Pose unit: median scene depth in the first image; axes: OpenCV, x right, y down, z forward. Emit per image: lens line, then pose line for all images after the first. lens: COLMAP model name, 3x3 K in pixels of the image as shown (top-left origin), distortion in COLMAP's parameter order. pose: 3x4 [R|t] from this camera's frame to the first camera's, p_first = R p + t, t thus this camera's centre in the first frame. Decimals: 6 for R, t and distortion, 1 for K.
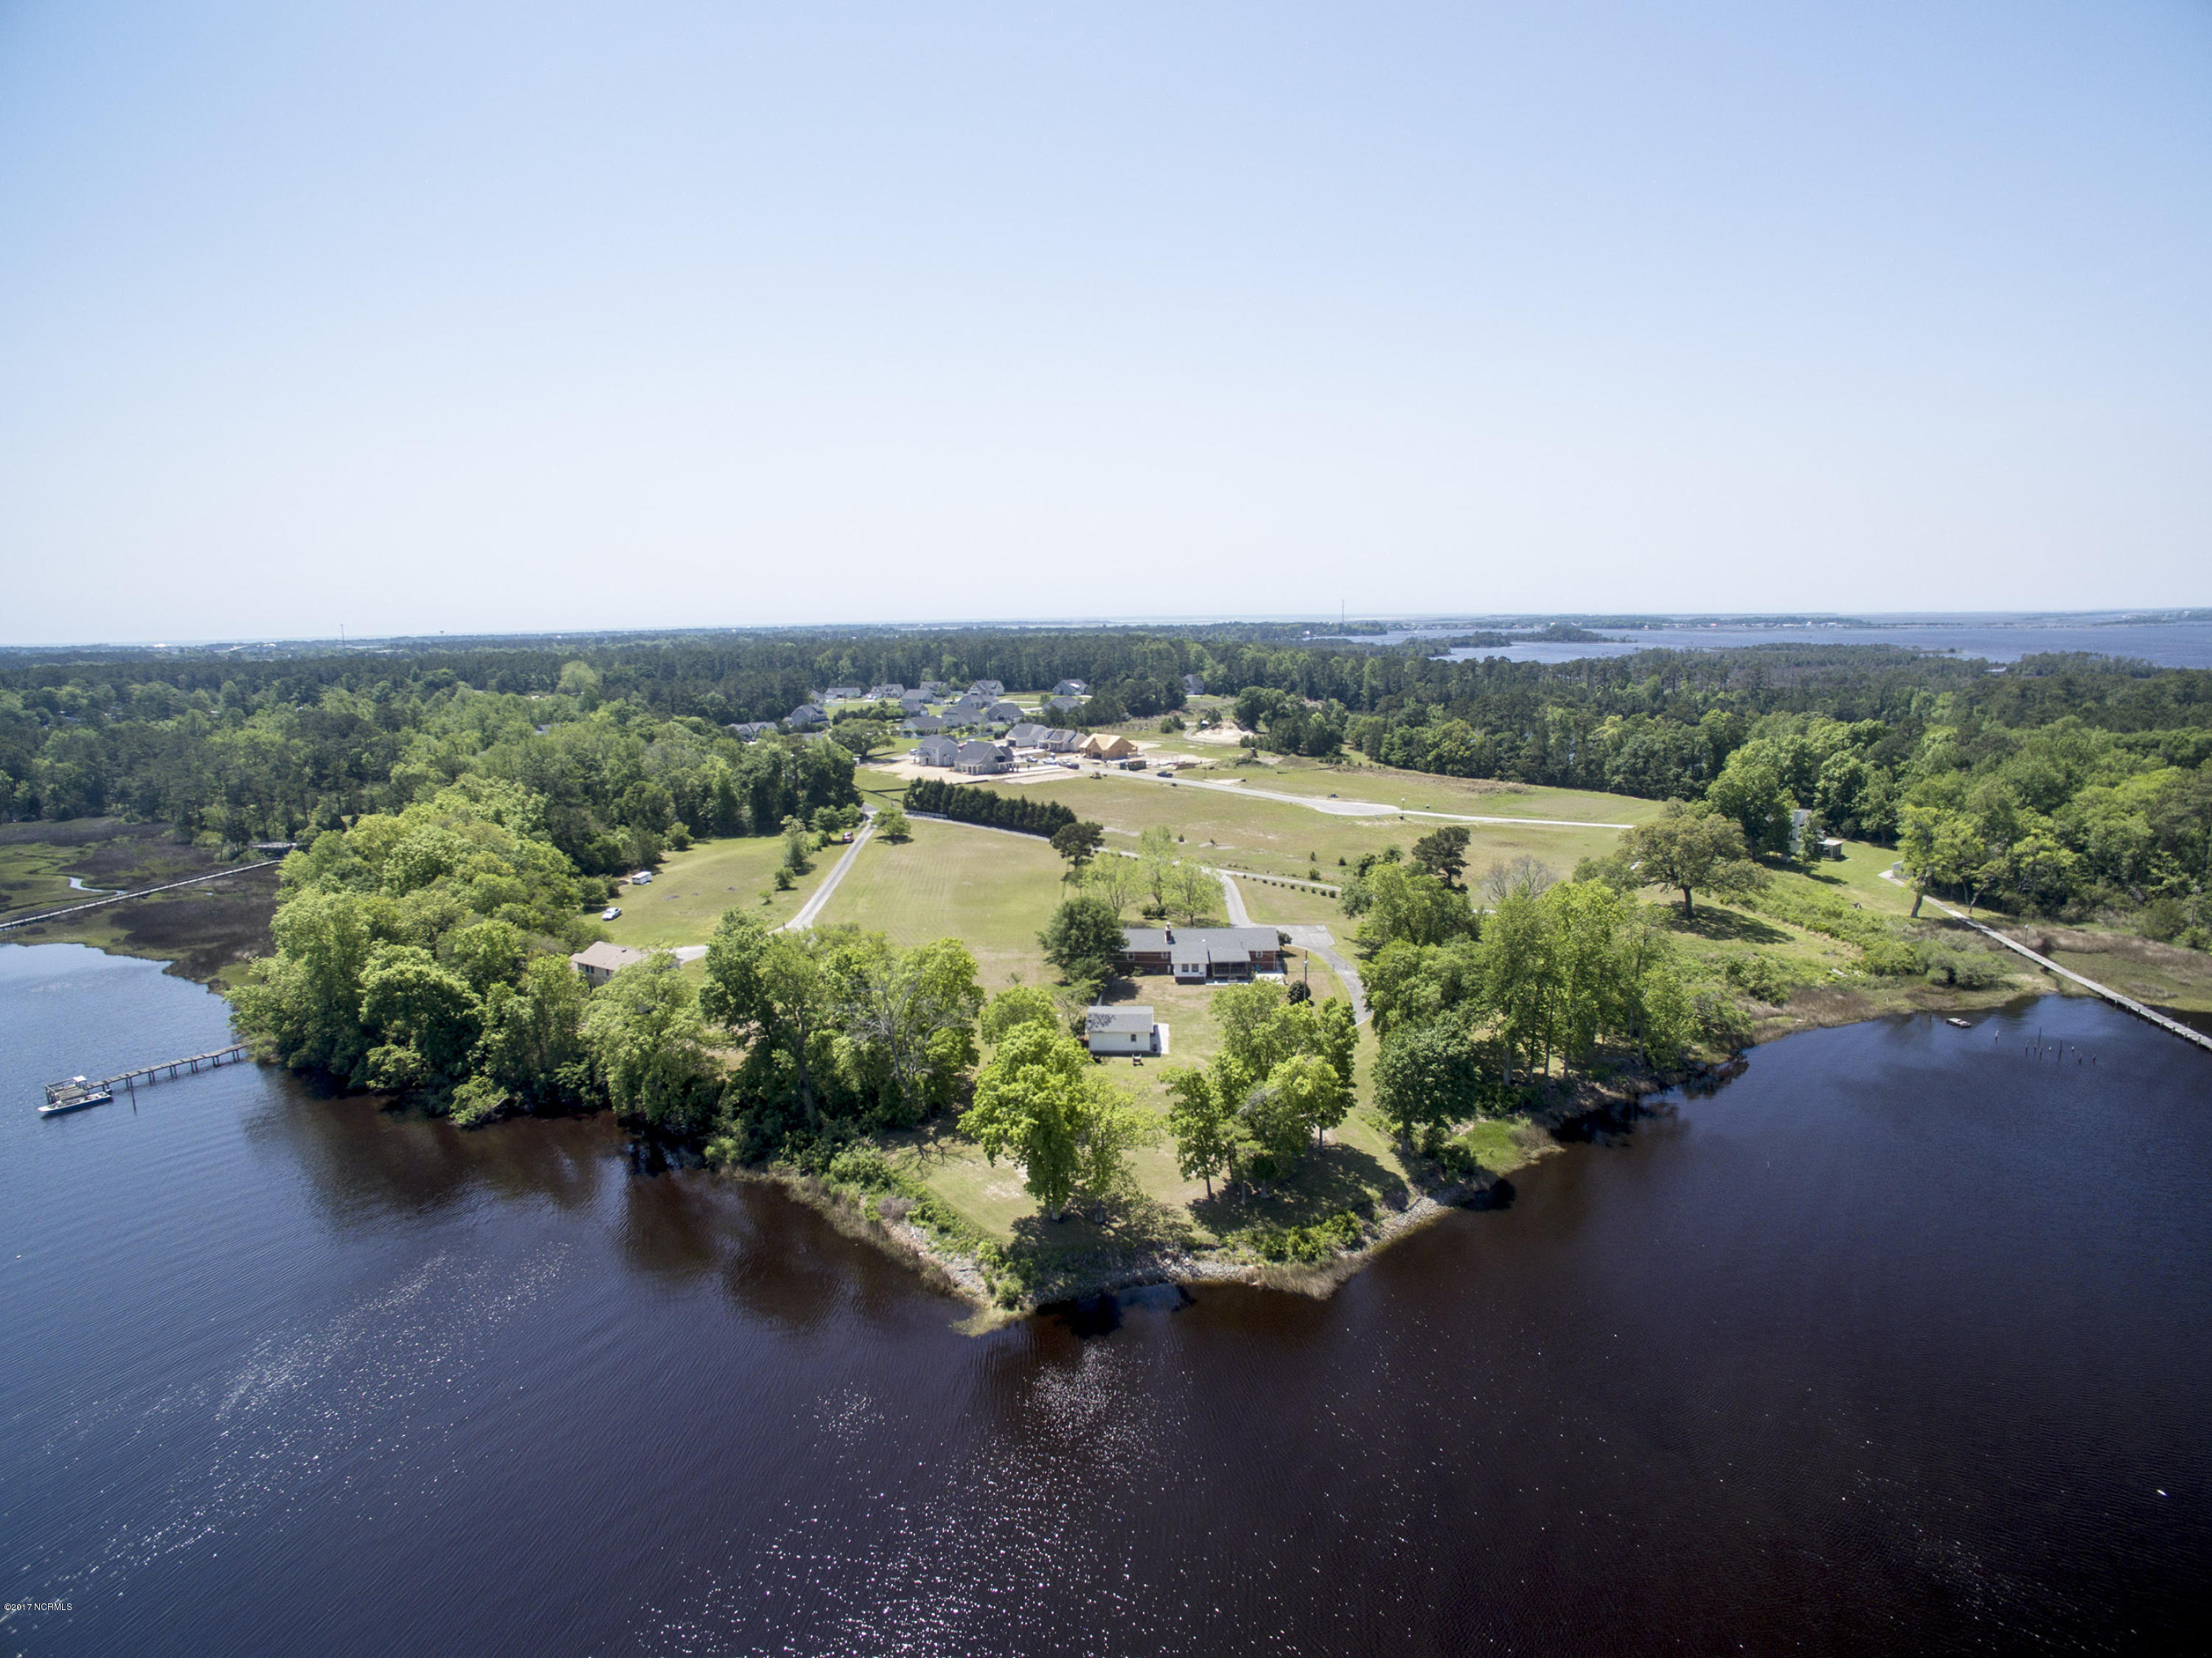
lens RADIAL K [[1289.7, 0, 1101.0], [0, 1289.7, 835.5], [0, 0, 1]] dist [-0.119778, 0.086817]
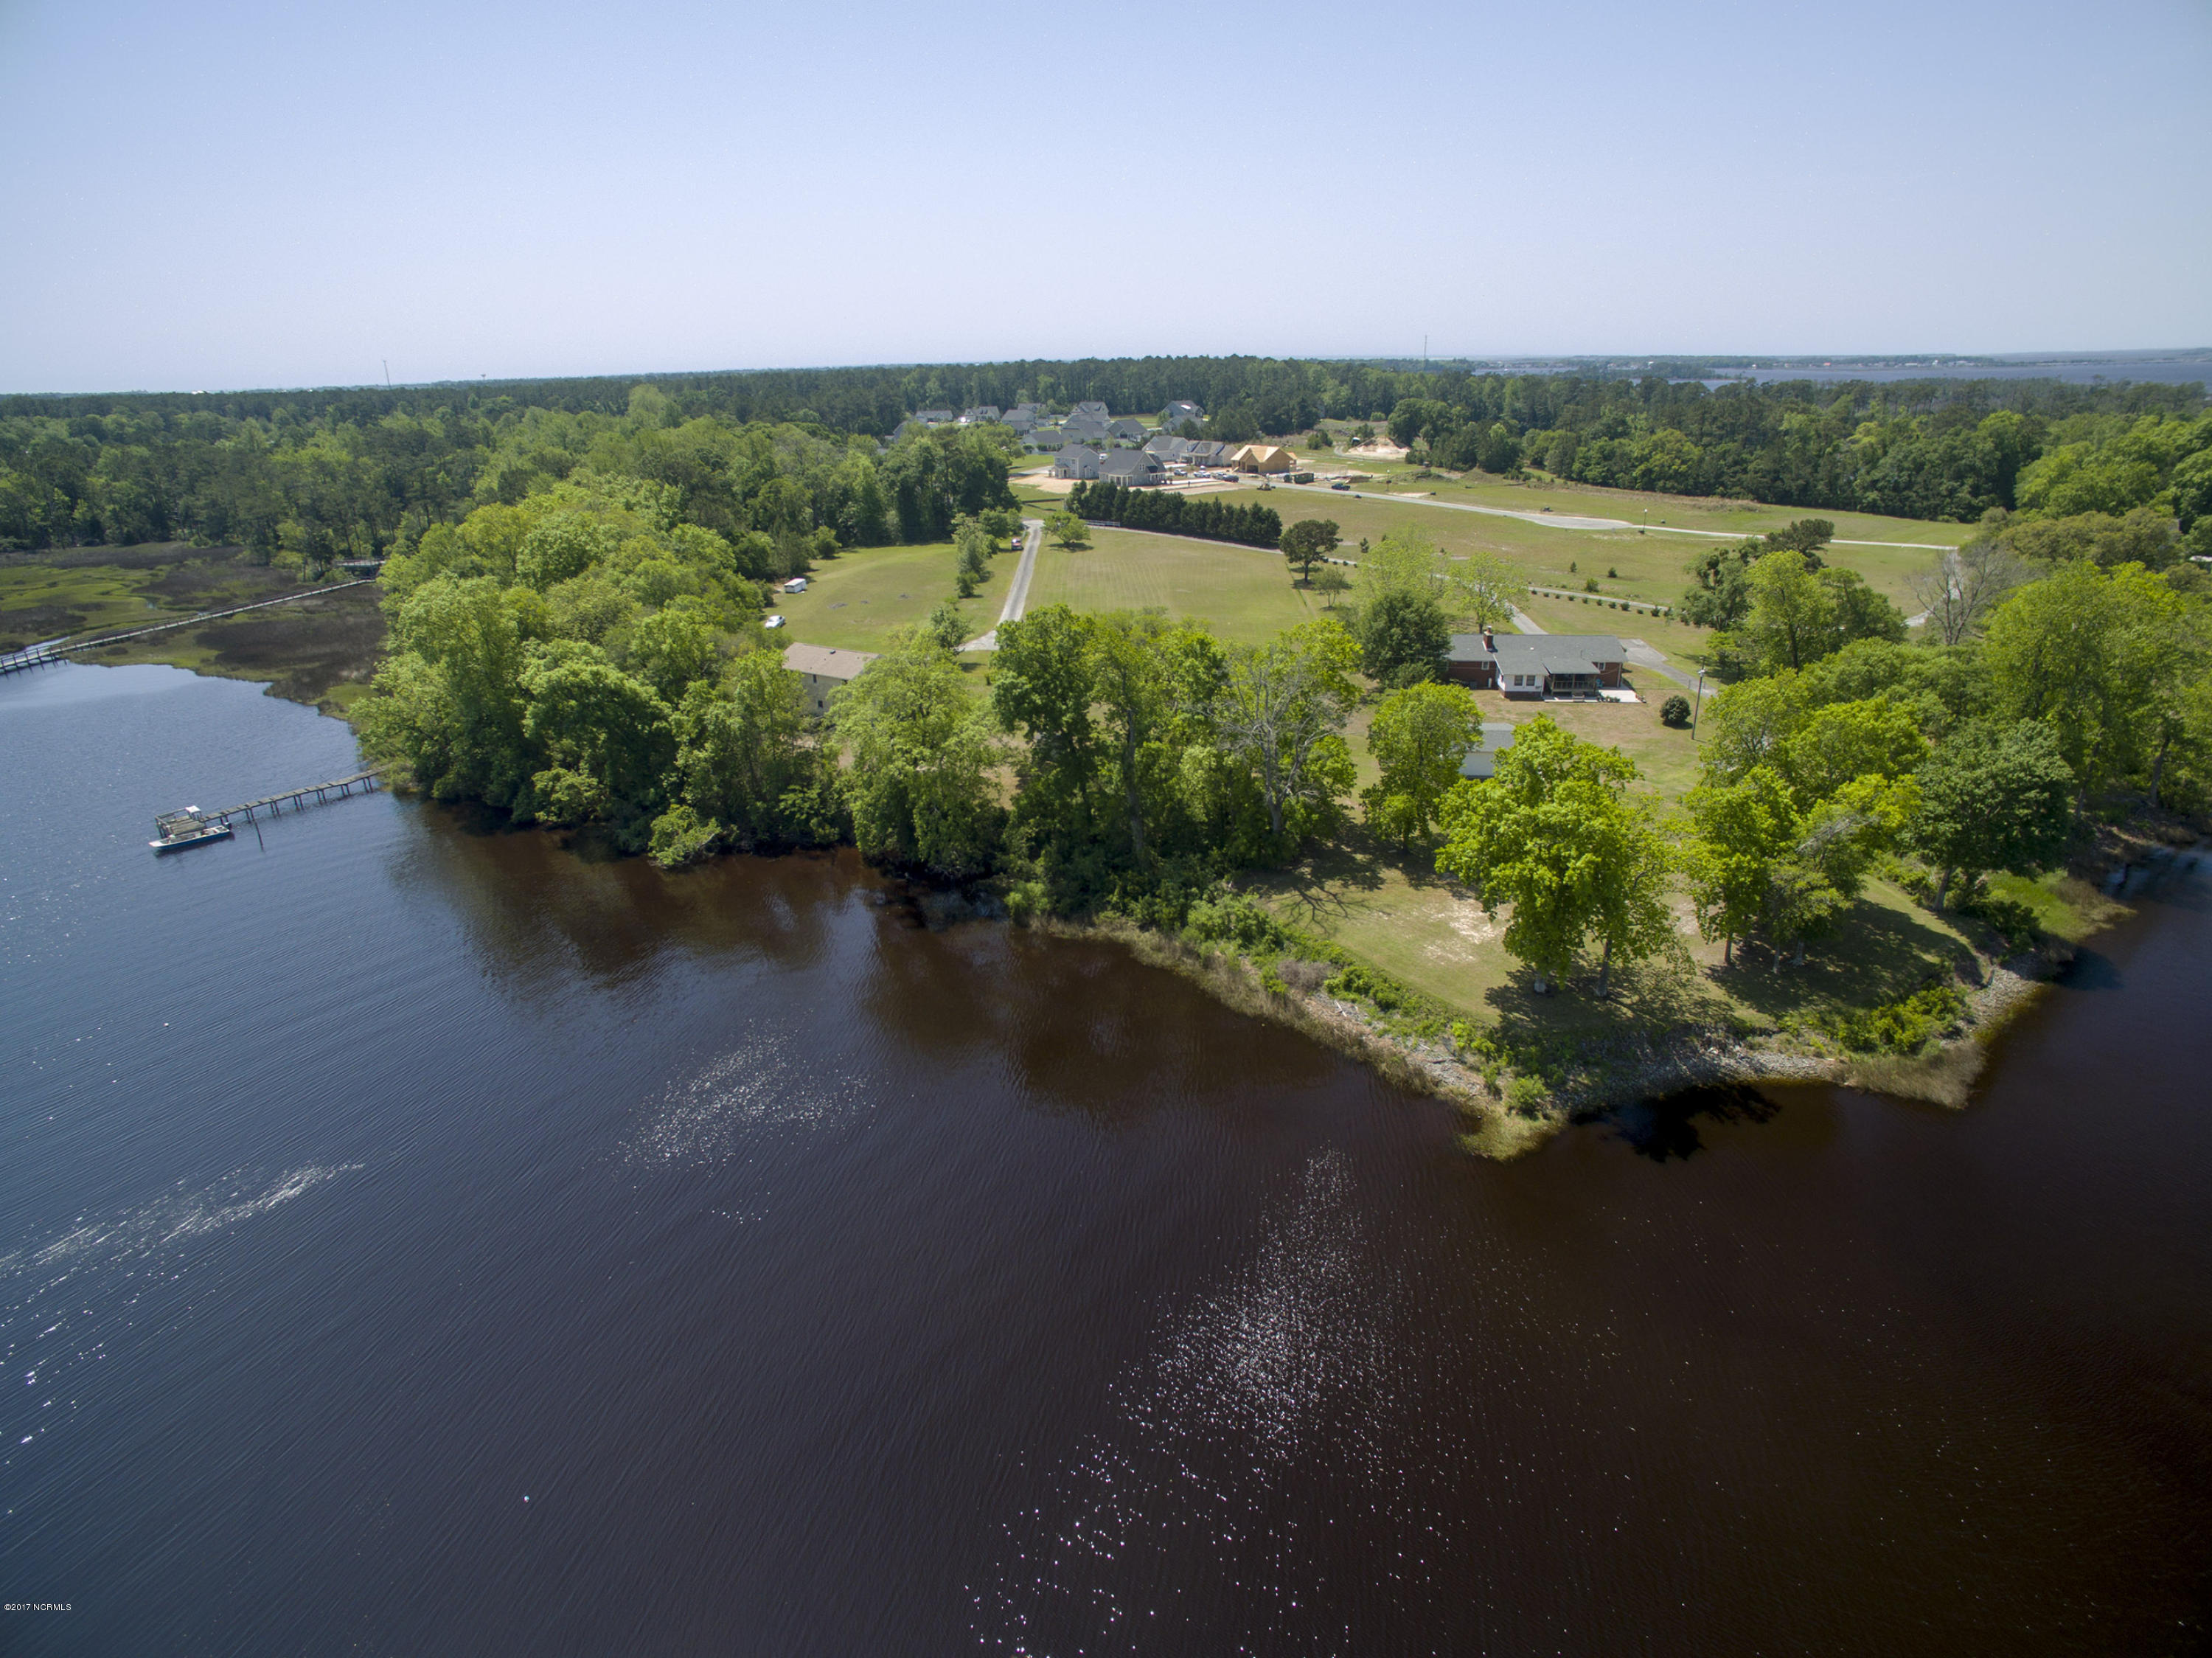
lens RADIAL K [[1289.7, 0, 1101.0], [0, 1289.7, 835.5], [0, 0, 1]] dist [-0.119778, 0.086817]
pose [[0.999116, 0.011559, -0.040415, -0.109192], [-0.003690, 0.981857, 0.189586, 0.031903], [0.041873, -0.189269, 0.981032, 0.123350]]
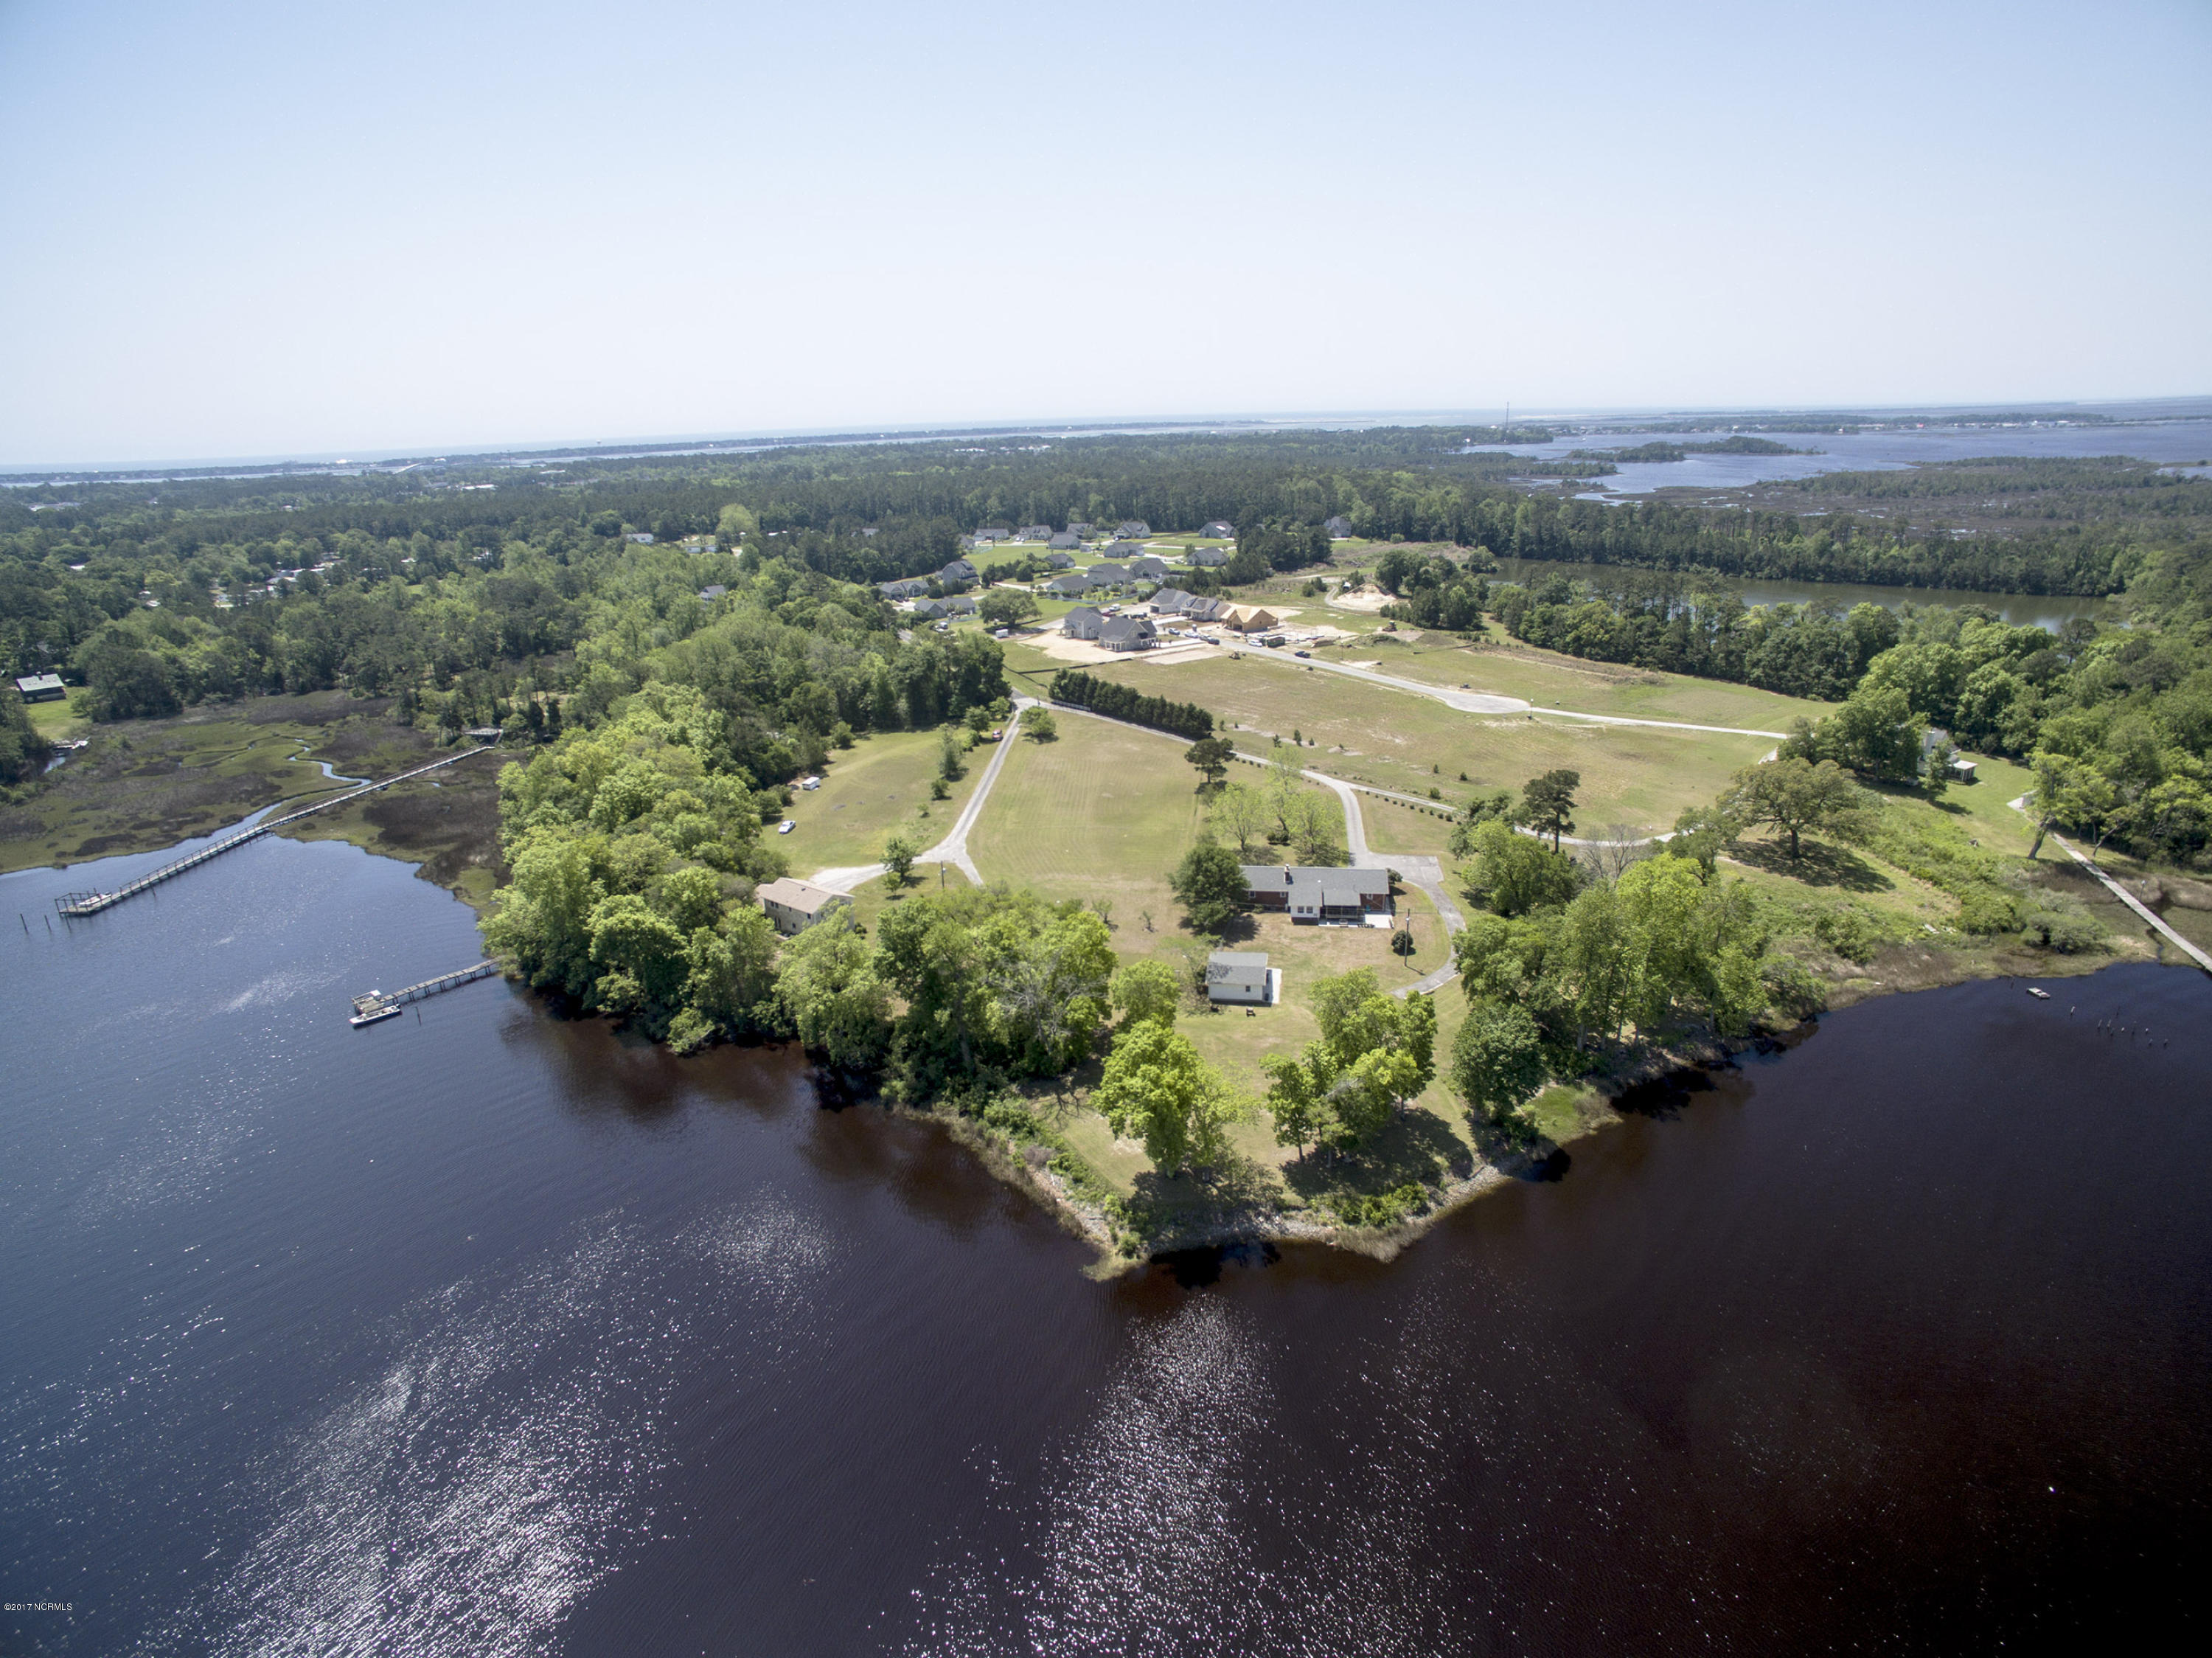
lens RADIAL K [[1289.7, 0, 1101.0], [0, 1289.7, 835.5], [0, 0, 1]] dist [-0.119778, 0.086817]
pose [[0.993391, 0.022416, -0.112573, 0.012026], [-0.005058, 0.988342, 0.152169, -0.084158], [0.114671, -0.150594, 0.981923, -0.060115]]
